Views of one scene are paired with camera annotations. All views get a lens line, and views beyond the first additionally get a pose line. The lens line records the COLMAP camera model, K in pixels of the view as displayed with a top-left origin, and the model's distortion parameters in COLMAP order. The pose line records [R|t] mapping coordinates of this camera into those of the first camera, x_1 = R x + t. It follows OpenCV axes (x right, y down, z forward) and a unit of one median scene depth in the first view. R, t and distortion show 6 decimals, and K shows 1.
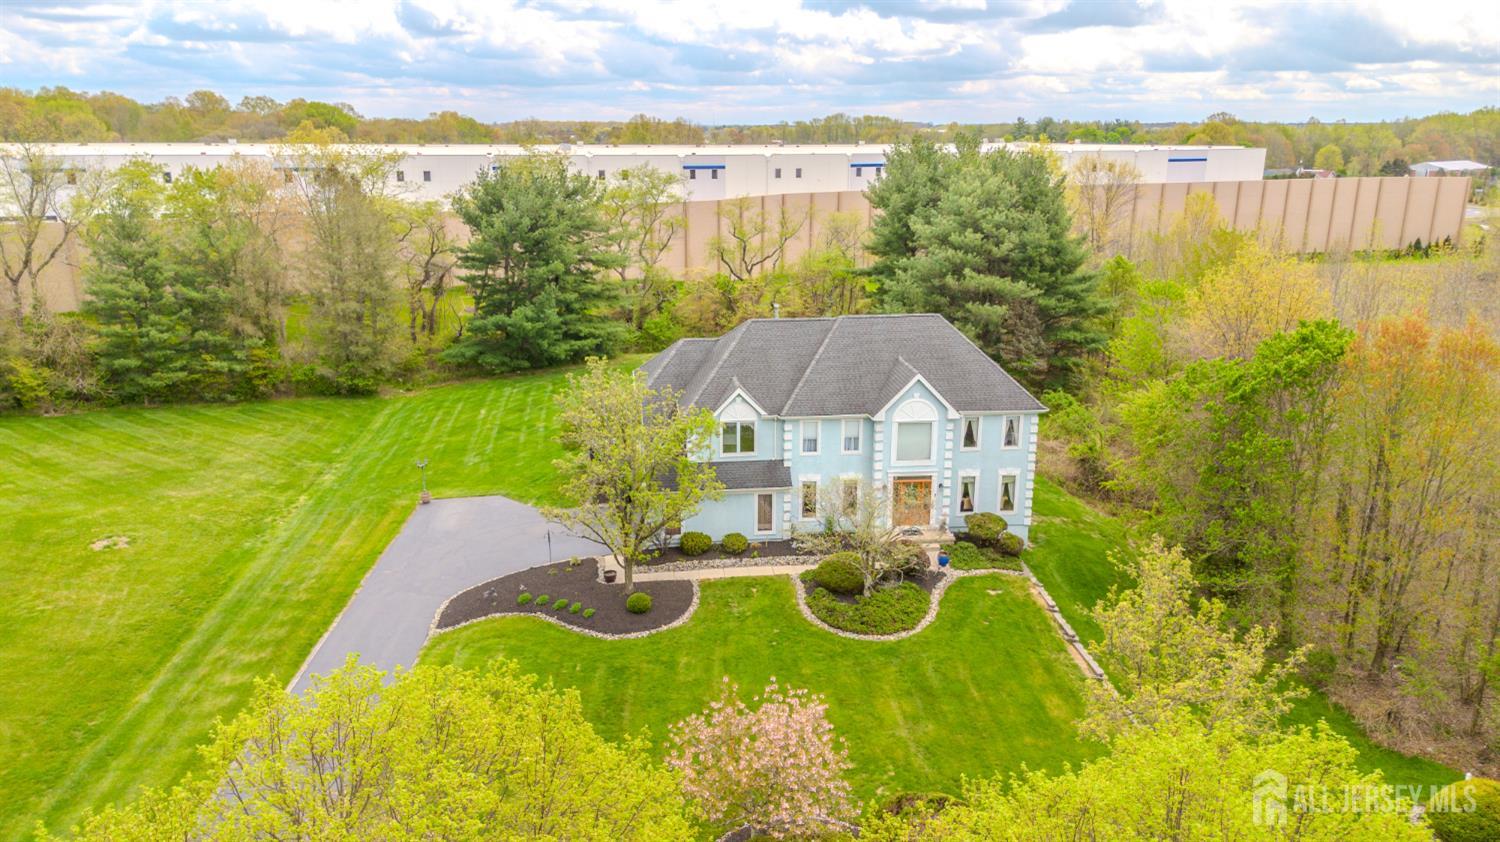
lens RADIAL K [[1064.4, 0, 747.9], [0, 1064.4, 413.1], [0, 0, 1]] dist [0.067802, -0.066084]
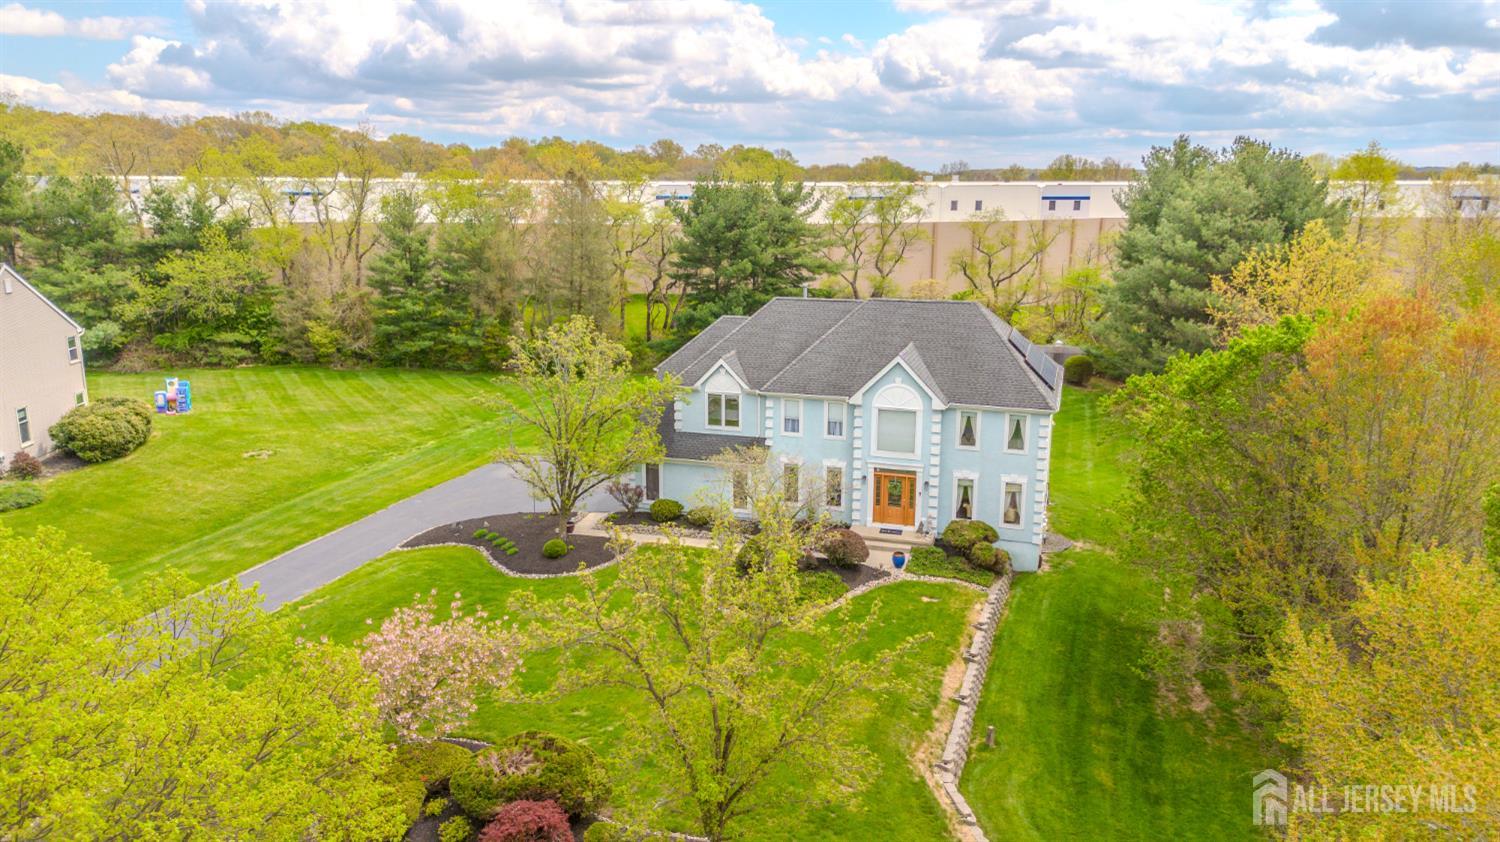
lens RADIAL K [[1064.4, 0, 744.0], [0, 1064.4, 415.8], [0, 0, 1]] dist [0.067802, -0.066084]
pose [[0.914244, 0.089017, -0.395265, 0.392554], [-0.105102, 0.994276, -0.019180, 0.044432], [0.391295, 0.059079, 0.918367, 0.105818]]
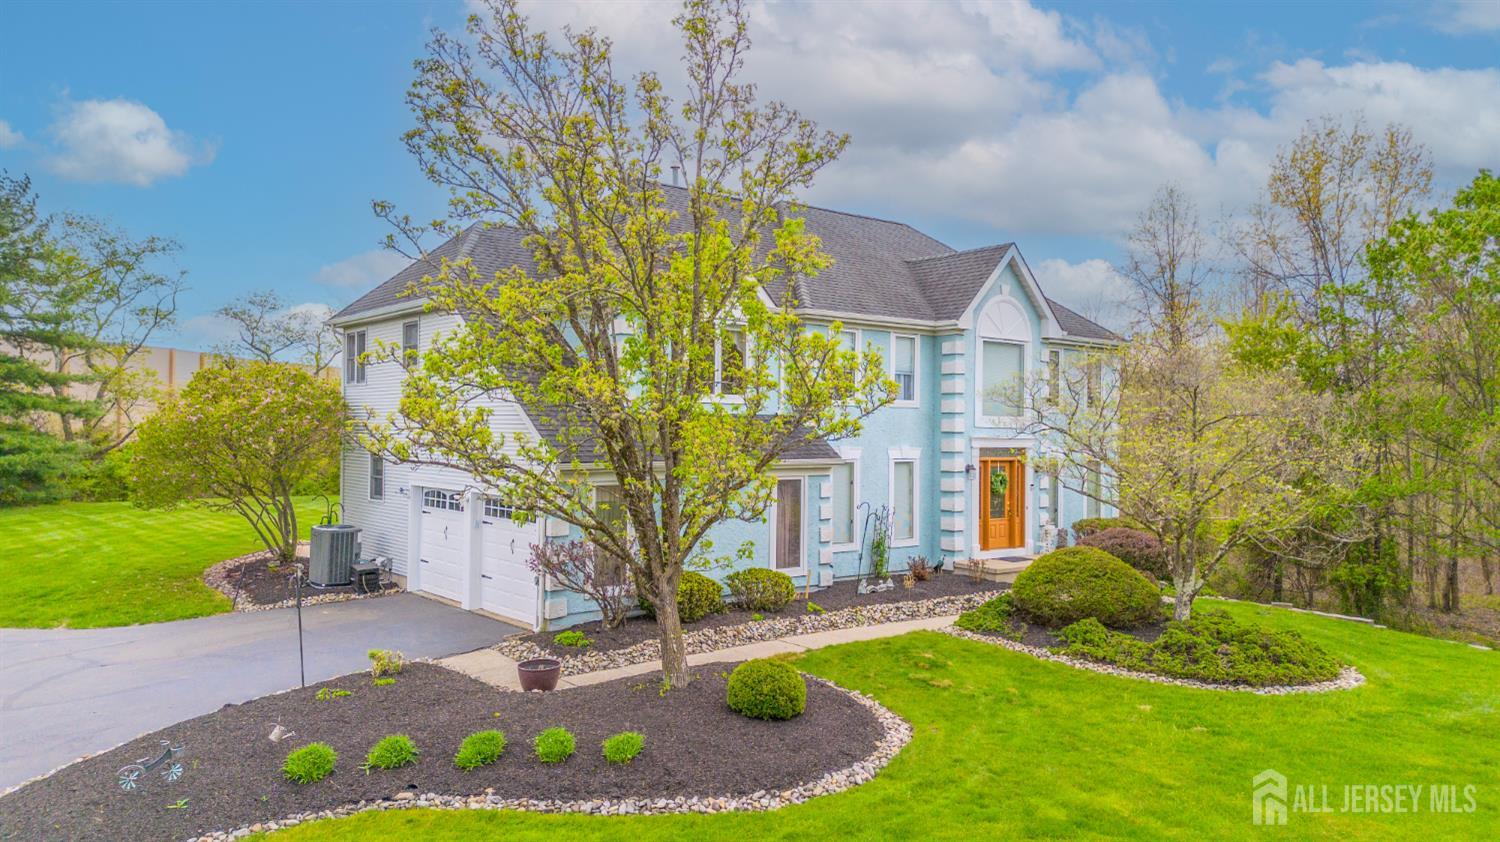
lens RADIAL K [[1064.4, 0, 743.7], [0, 1064.4, 413.2], [0, 0, 1]] dist [0.067802, -0.066084]
pose [[0.845889, 0.016088, 0.533116, -0.232675], [0.127148, 0.964645, -0.230855, 0.147268], [-0.517981, 0.263062, 0.813937, 0.632300]]
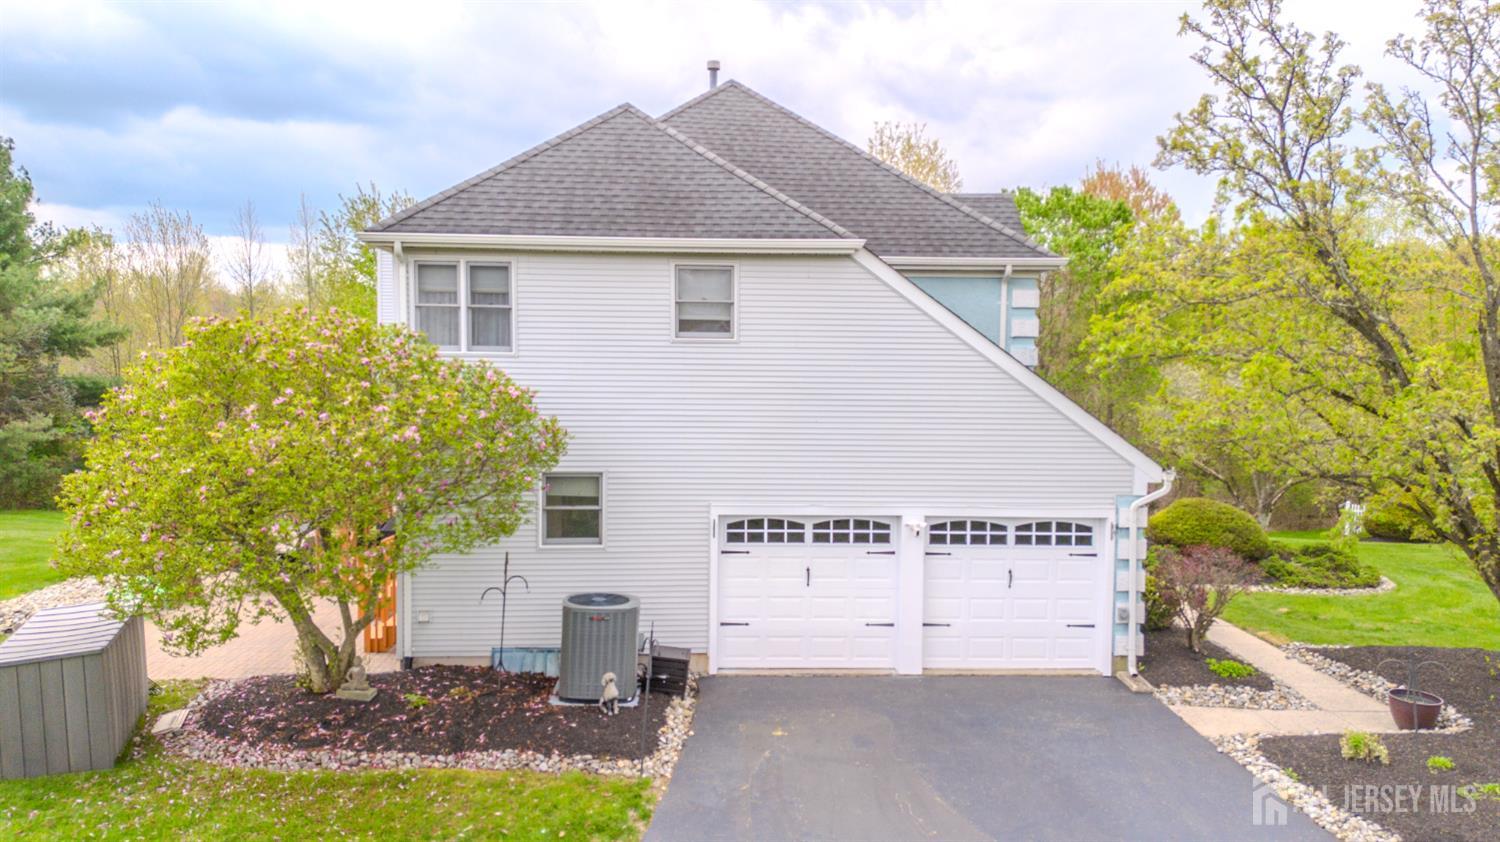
lens RADIAL K [[1064.4, 0, 761.6], [0, 1064.4, 419.4], [0, 0, 1]] dist [0.067802, -0.066084]
pose [[0.064184, -0.056394, 0.996343, -0.409027], [0.238688, 0.970291, 0.039543, 0.015785], [-0.968973, 0.235277, 0.075738, 1.052831]]
